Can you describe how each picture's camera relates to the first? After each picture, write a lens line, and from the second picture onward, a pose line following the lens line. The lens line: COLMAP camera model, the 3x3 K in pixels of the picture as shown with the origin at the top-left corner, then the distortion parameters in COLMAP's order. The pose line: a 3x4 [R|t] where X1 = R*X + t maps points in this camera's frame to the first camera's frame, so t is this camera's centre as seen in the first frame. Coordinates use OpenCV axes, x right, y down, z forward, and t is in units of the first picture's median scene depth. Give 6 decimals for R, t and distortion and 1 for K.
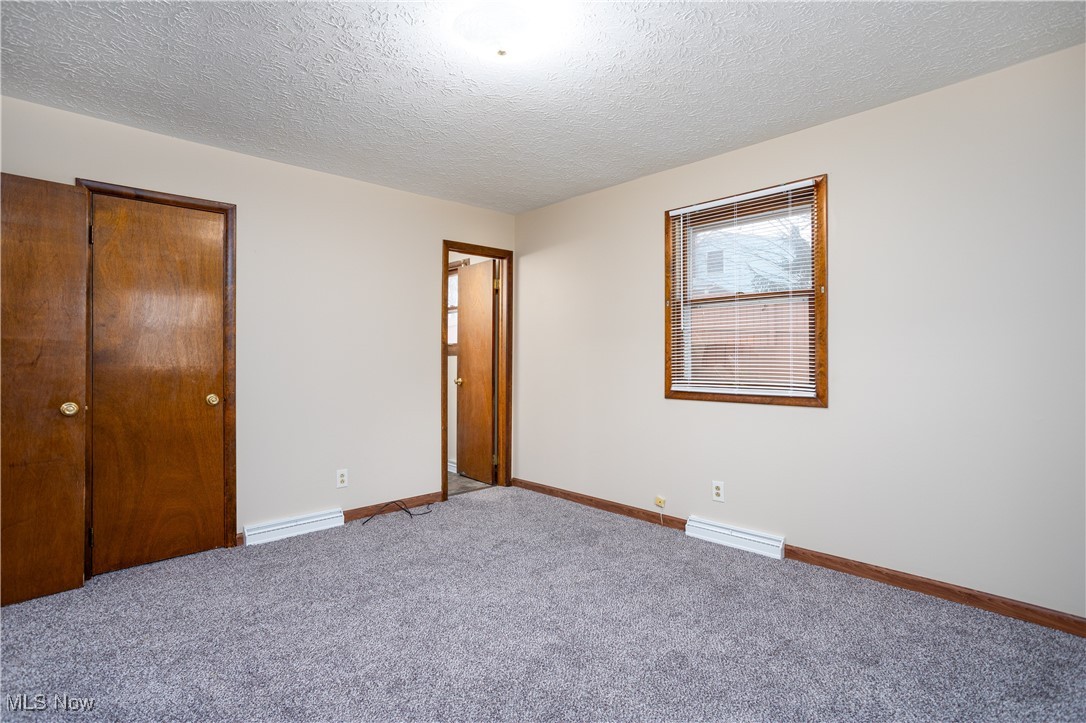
lens RADIAL K [[531.6, 0, 545.7], [0, 531.6, 358.0], [0, 0, 1]] dist [0.000062, 0.000957]
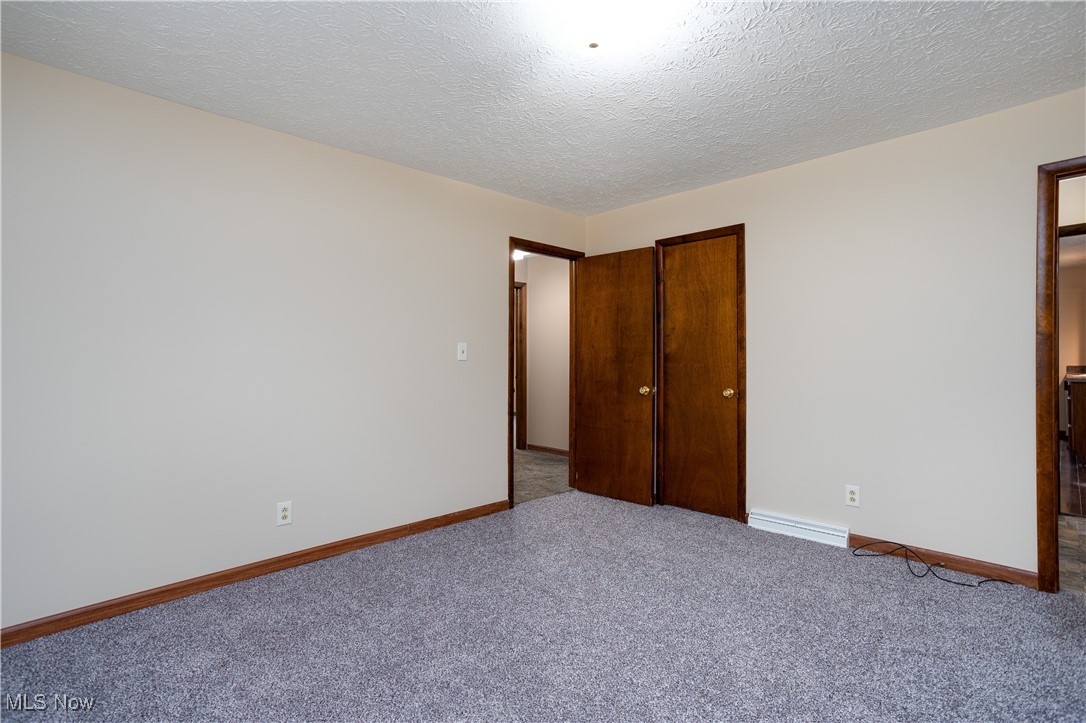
lens RADIAL K [[531.6, 0, 545.7], [0, 531.6, 358.0], [0, 0, 1]] dist [0.000062, 0.000957]
pose [[0.006677, -0.004217, -0.999969, 0.555487], [0.004717, 0.999980, -0.004185, 0.003407], [0.999967, -0.004689, 0.006697, 0.571684]]
